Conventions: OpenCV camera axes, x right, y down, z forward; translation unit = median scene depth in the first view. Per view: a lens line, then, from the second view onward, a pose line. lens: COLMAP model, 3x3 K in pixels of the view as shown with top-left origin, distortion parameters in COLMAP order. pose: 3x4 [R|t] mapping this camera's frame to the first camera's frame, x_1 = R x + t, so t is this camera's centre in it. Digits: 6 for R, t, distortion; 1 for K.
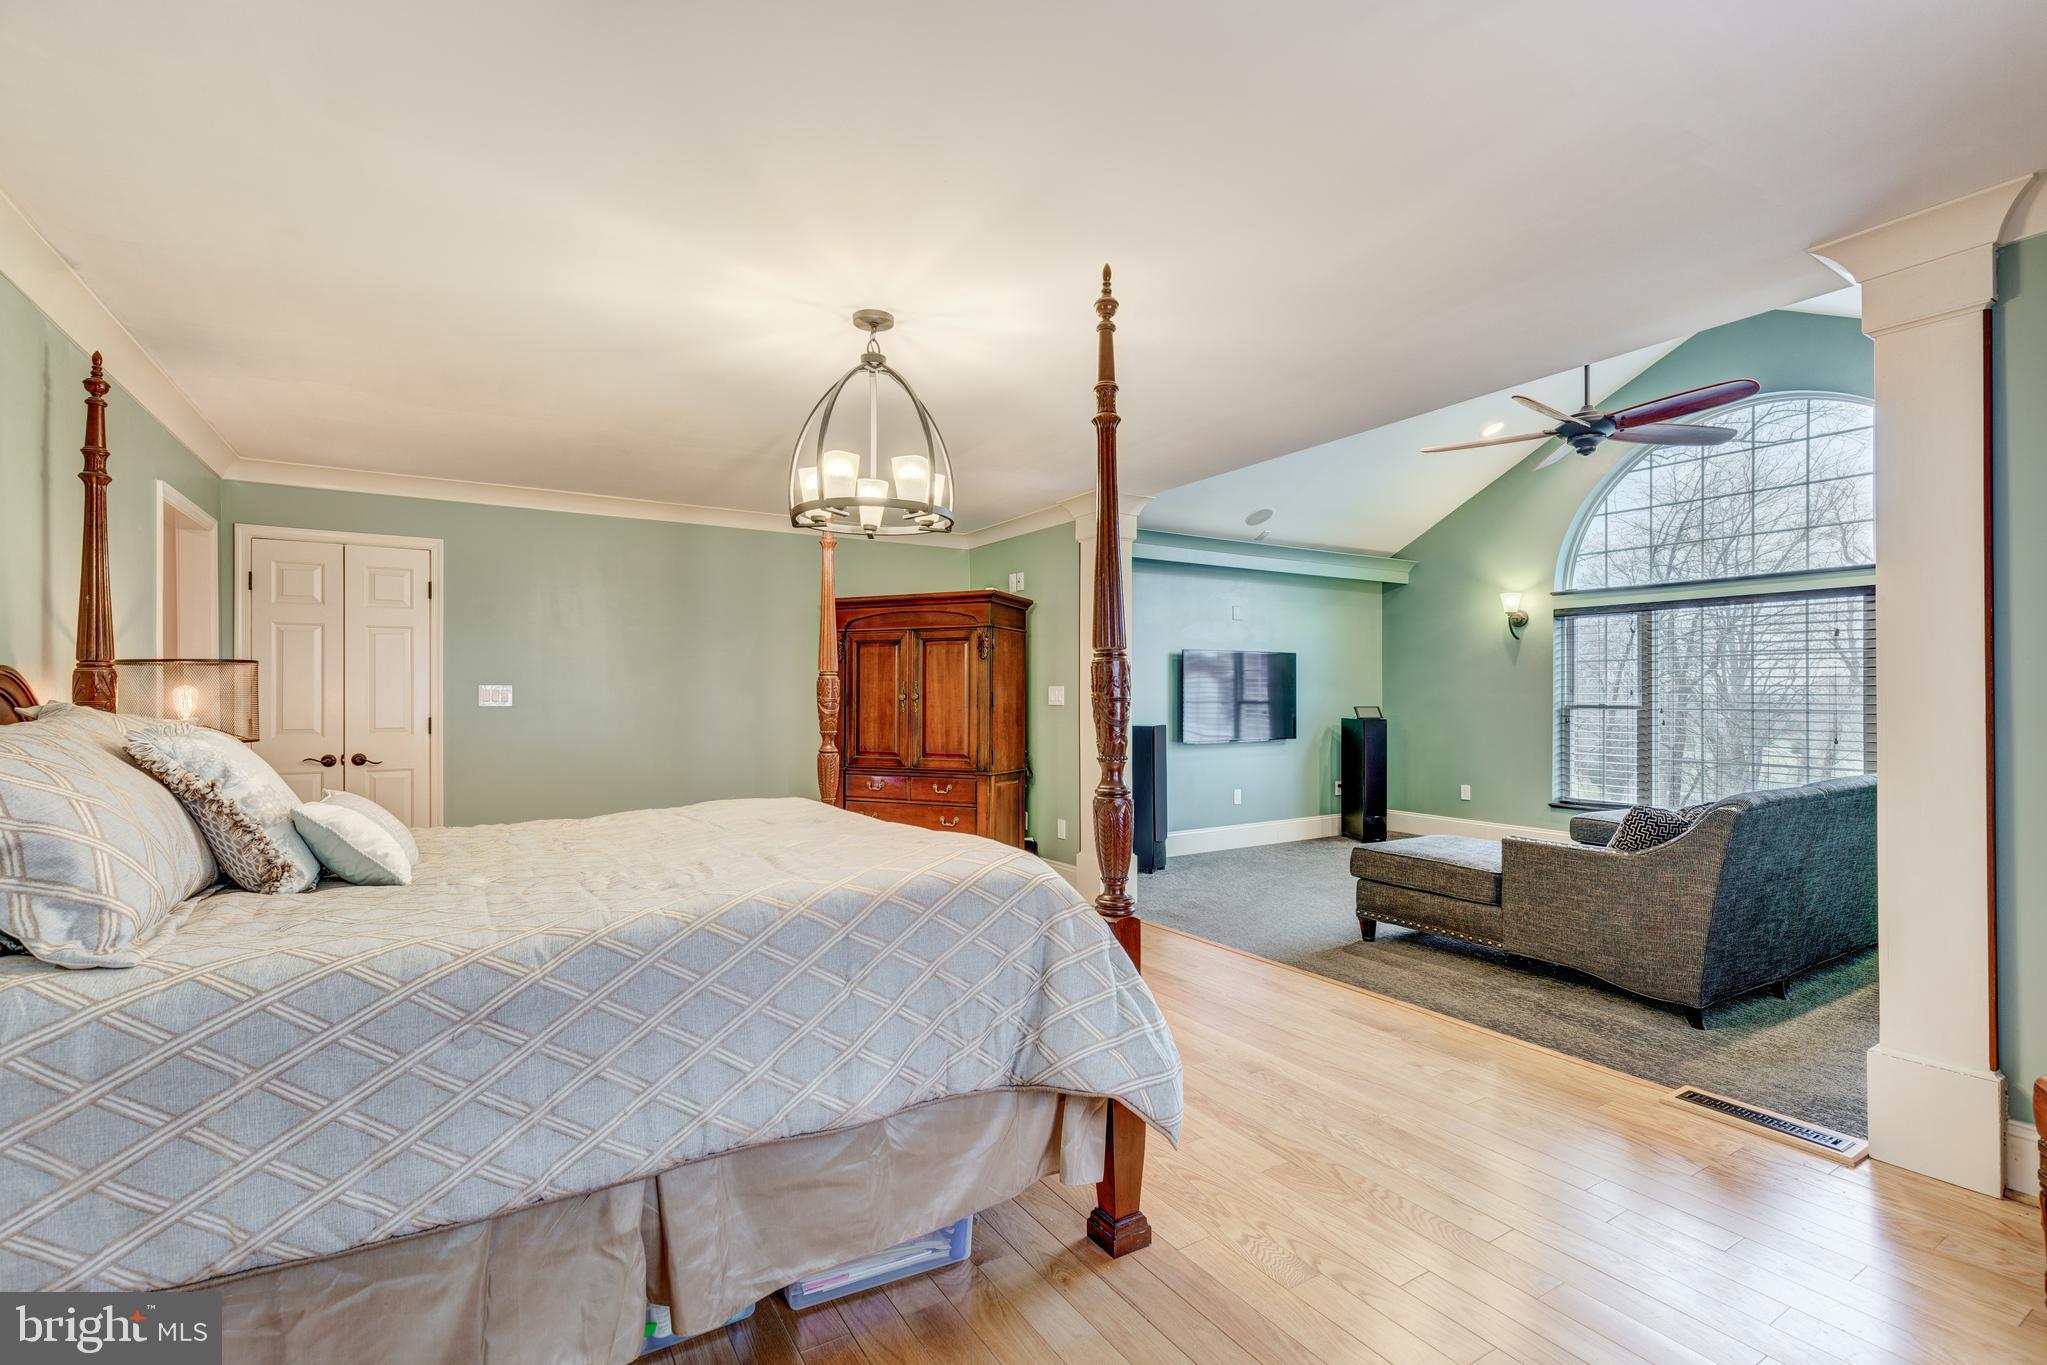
lens RADIAL K [[910.6, 0, 1040.7], [0, 910.6, 686.3], [0, 0, 1]] dist [0.012302, -0.000712]
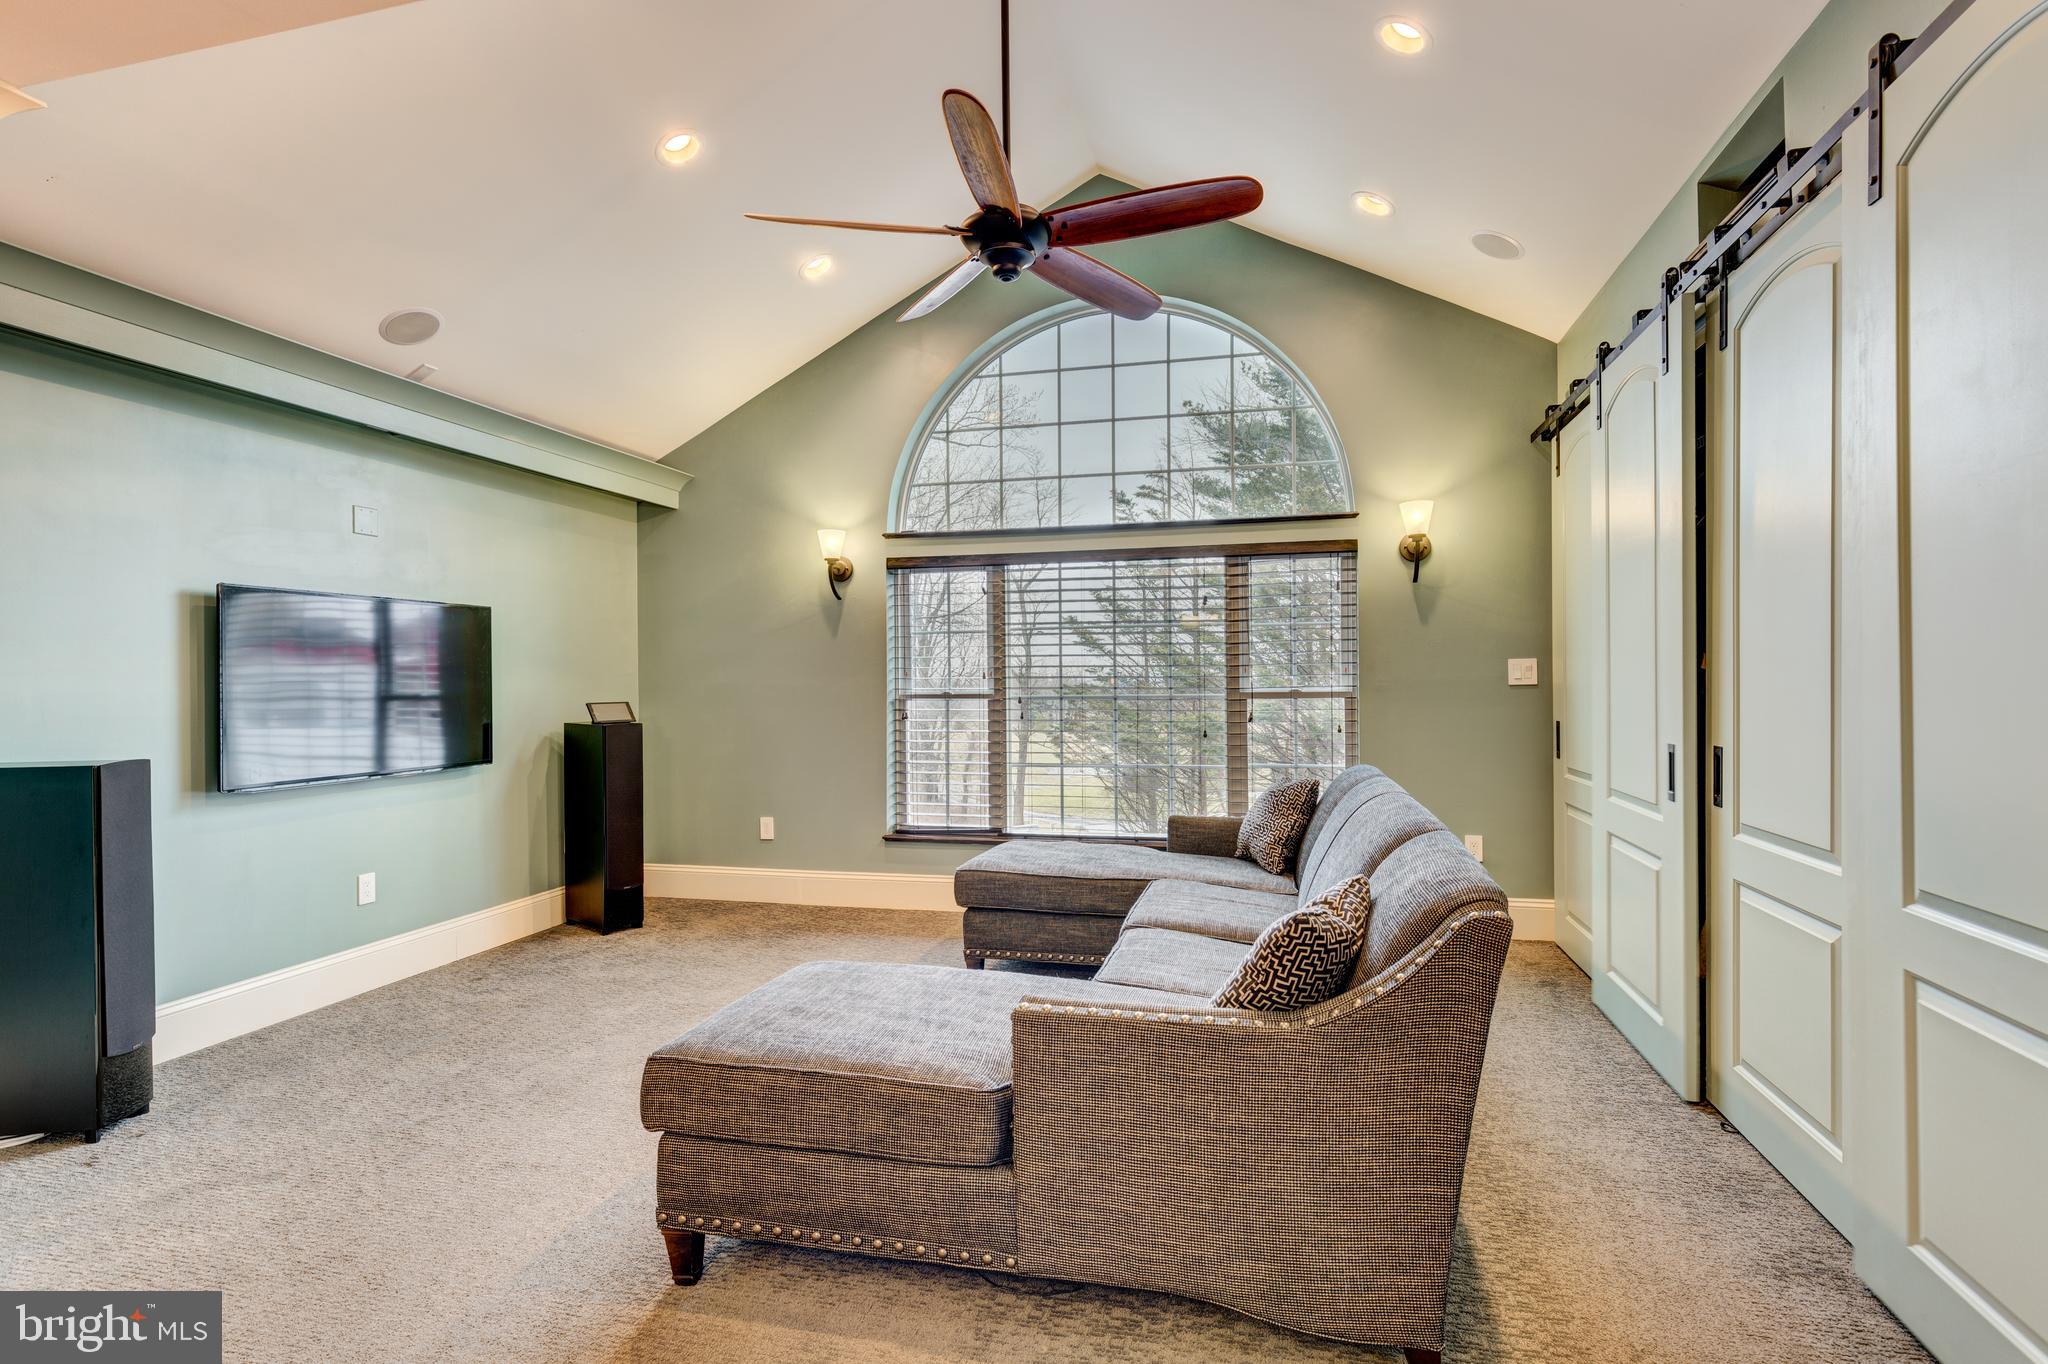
lens RADIAL K [[1051.3, 0, 1024.0], [0, 1051.3, 682.0], [0, 0, 1]] dist [-0.003242, 0.000428]
pose [[0.736123, -0.007461, 0.676807, 0.093850], [0.002914, 0.999965, 0.007853, 0.004768], [-0.676842, -0.003808, 0.736119, 0.337852]]
